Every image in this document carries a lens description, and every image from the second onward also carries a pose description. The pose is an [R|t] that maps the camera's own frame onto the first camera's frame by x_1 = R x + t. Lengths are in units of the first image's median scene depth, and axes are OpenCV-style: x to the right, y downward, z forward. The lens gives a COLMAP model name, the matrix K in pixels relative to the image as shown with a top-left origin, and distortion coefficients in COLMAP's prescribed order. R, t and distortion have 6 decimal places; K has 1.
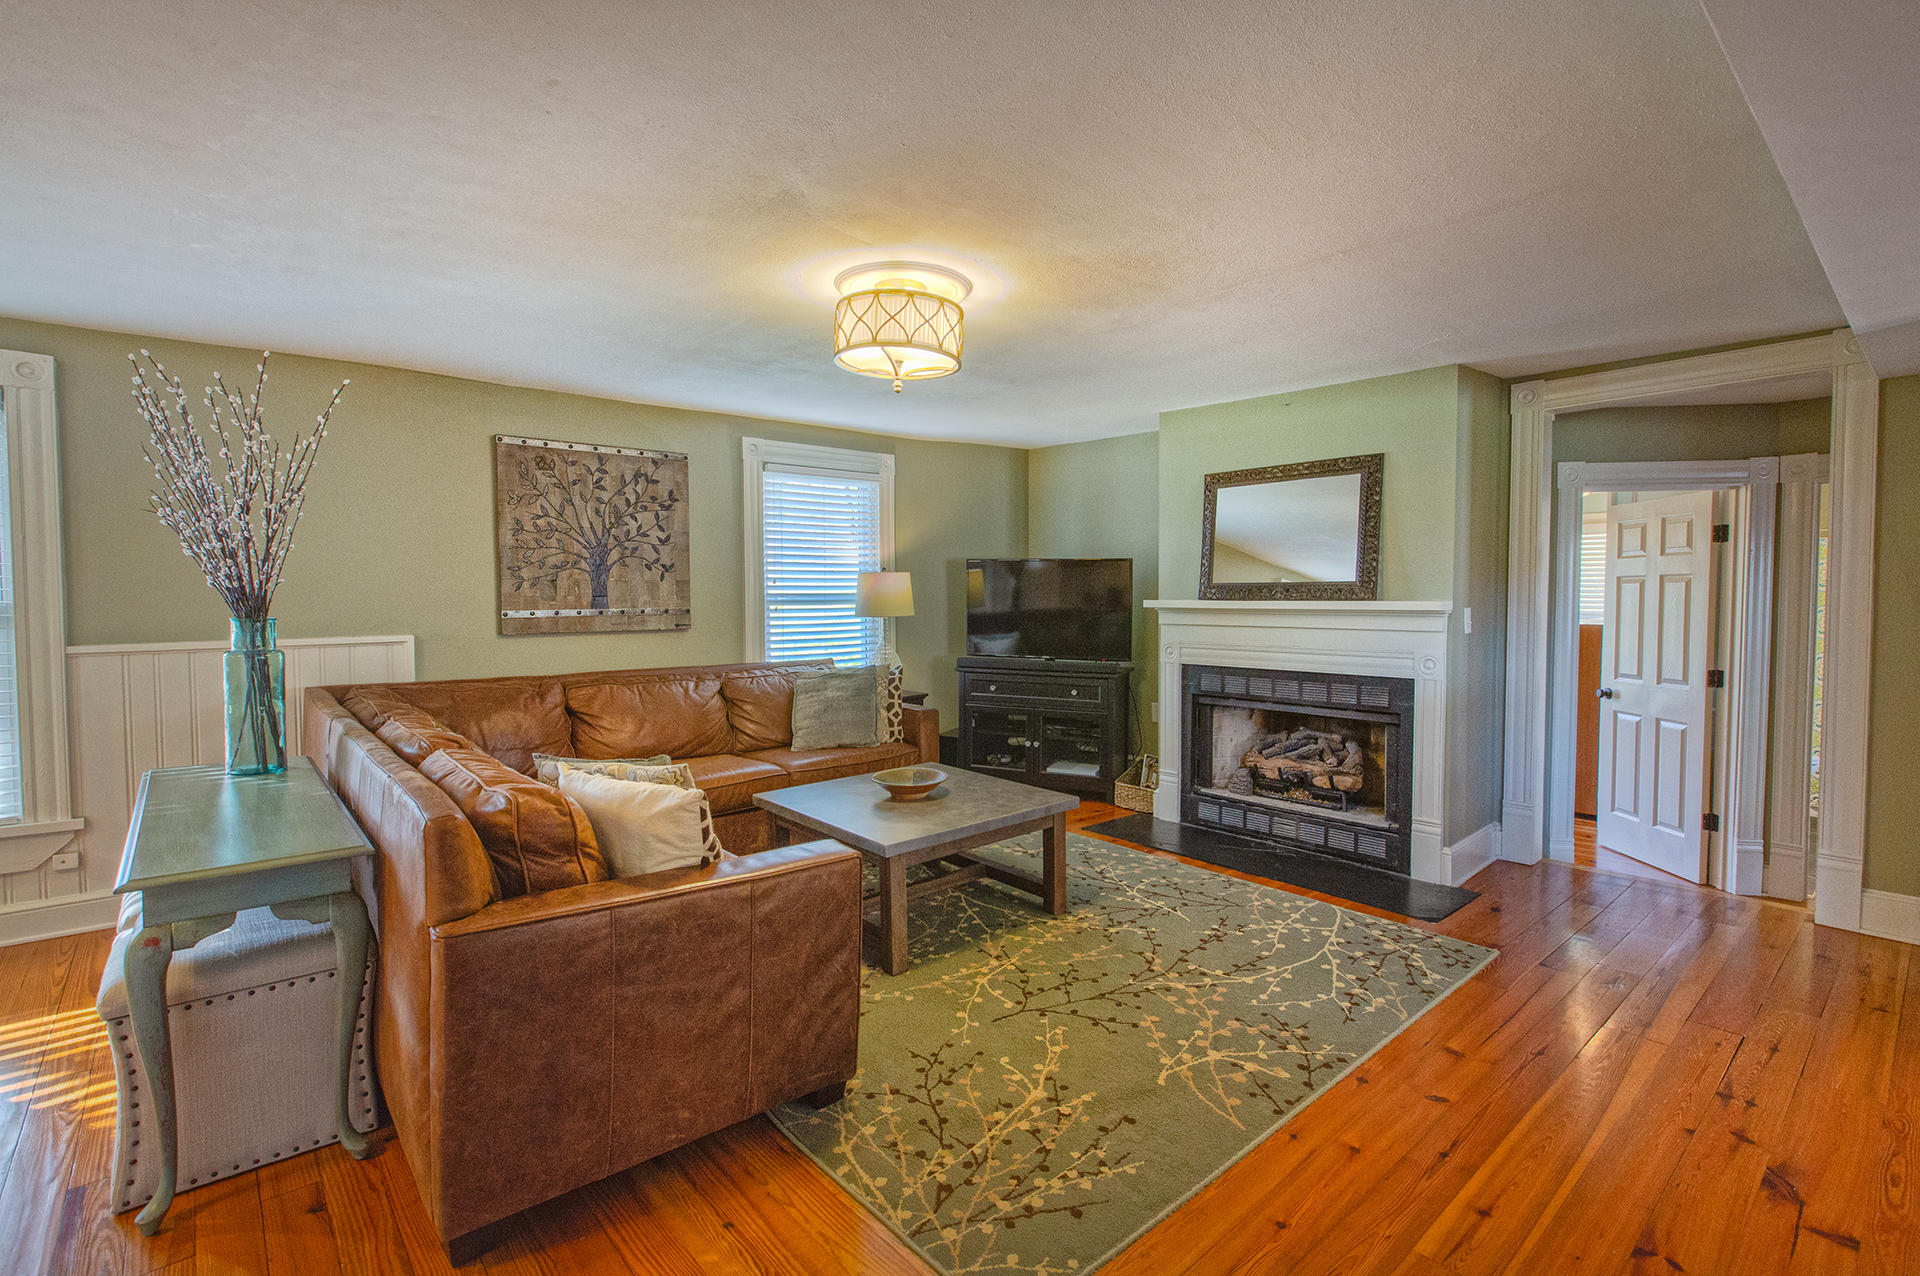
lens RADIAL K [[871.8, 0, 960.0], [0, 871.8, 638.0], [0, 0, 1]] dist [-0.002623, -0.000020]
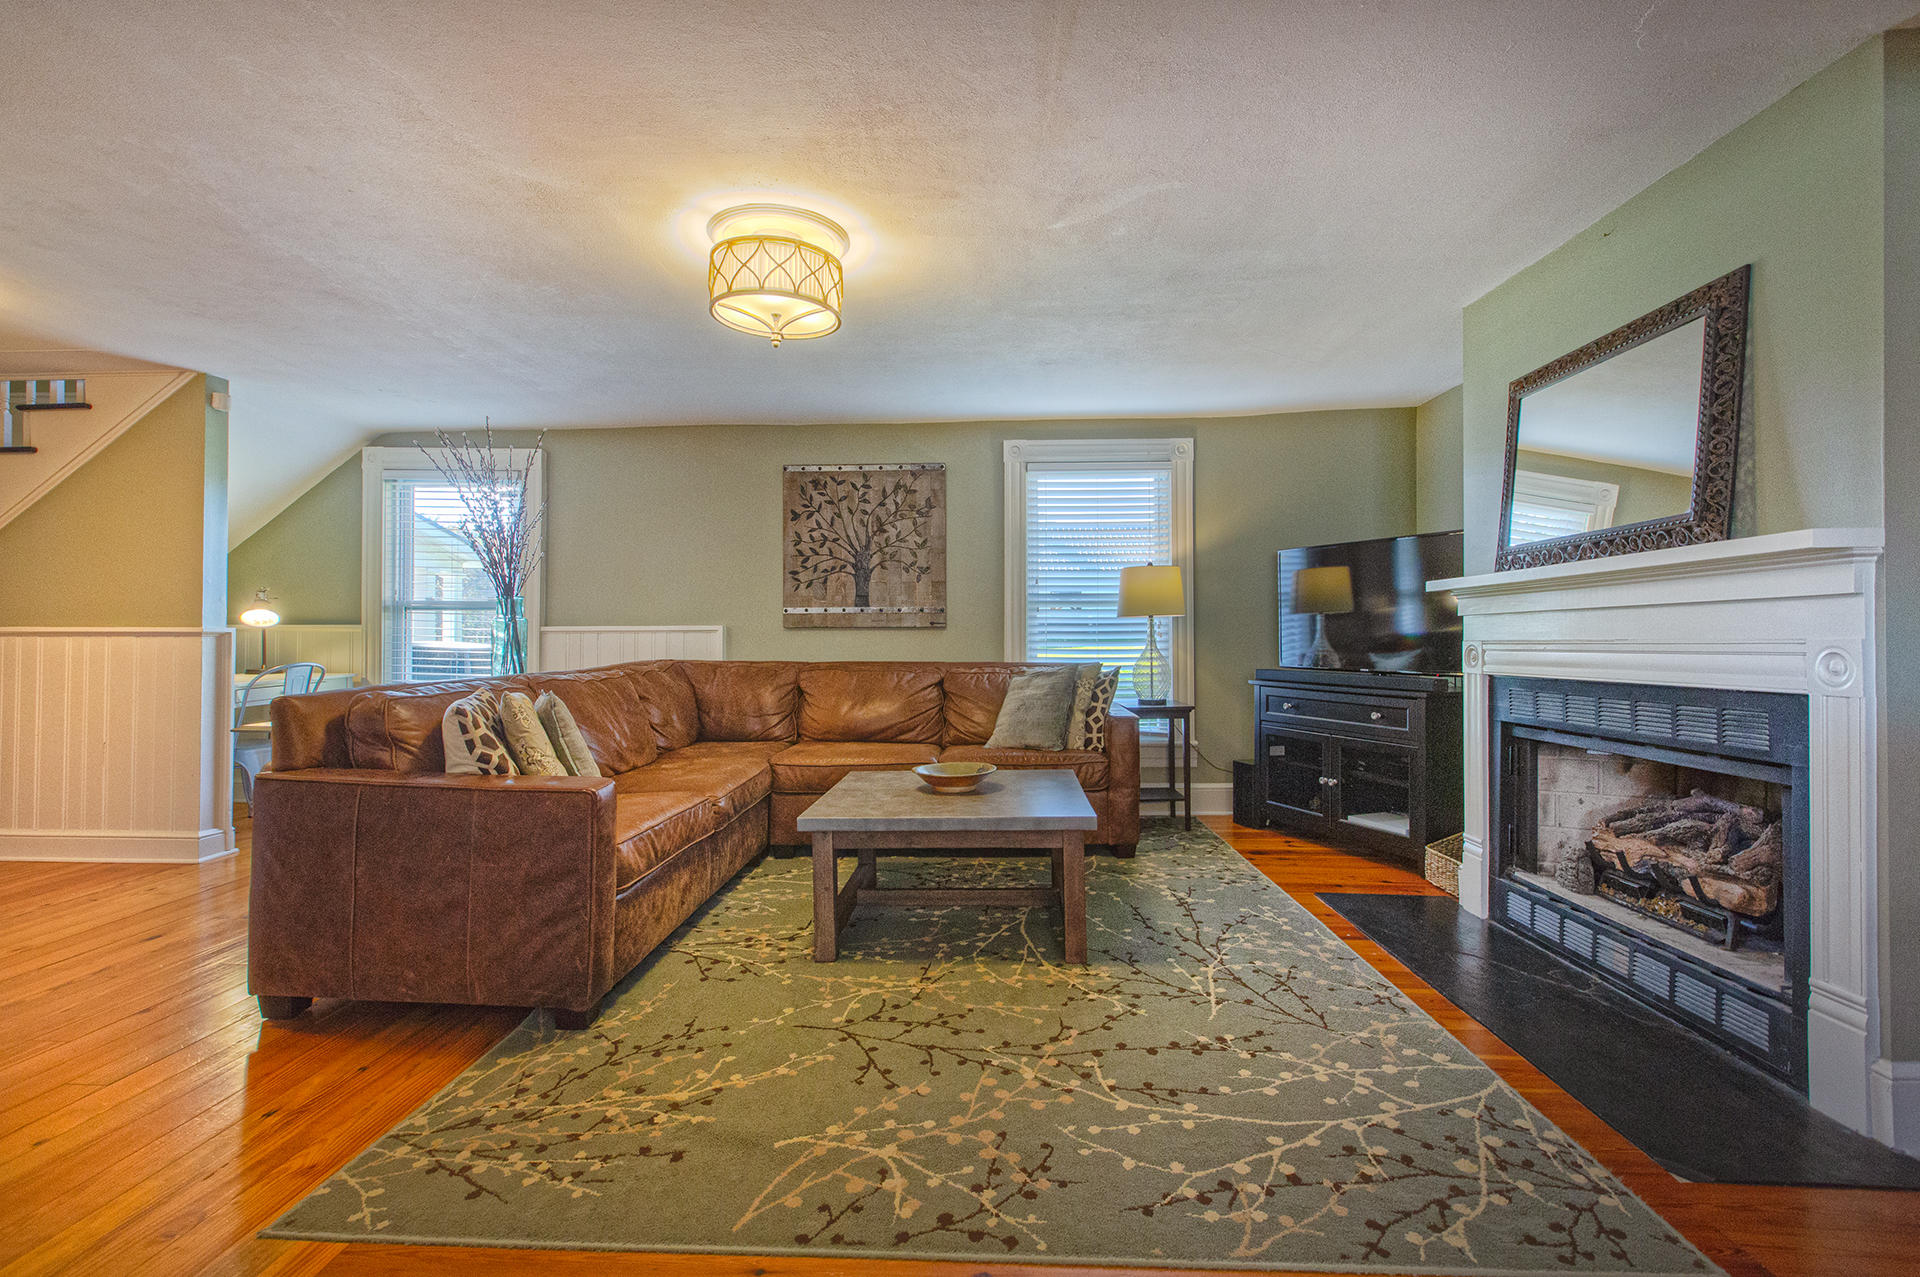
lens RADIAL K [[855.9, 0, 960.0], [0, 855.9, 638.5], [0, 0, 1]] dist [0.002291, -0.000069]
pose [[0.724813, 0.000482, -0.688946, 0.475775], [-0.036975, 0.998586, -0.038202, 0.048241], [0.687953, 0.053163, 0.723805, 0.295848]]
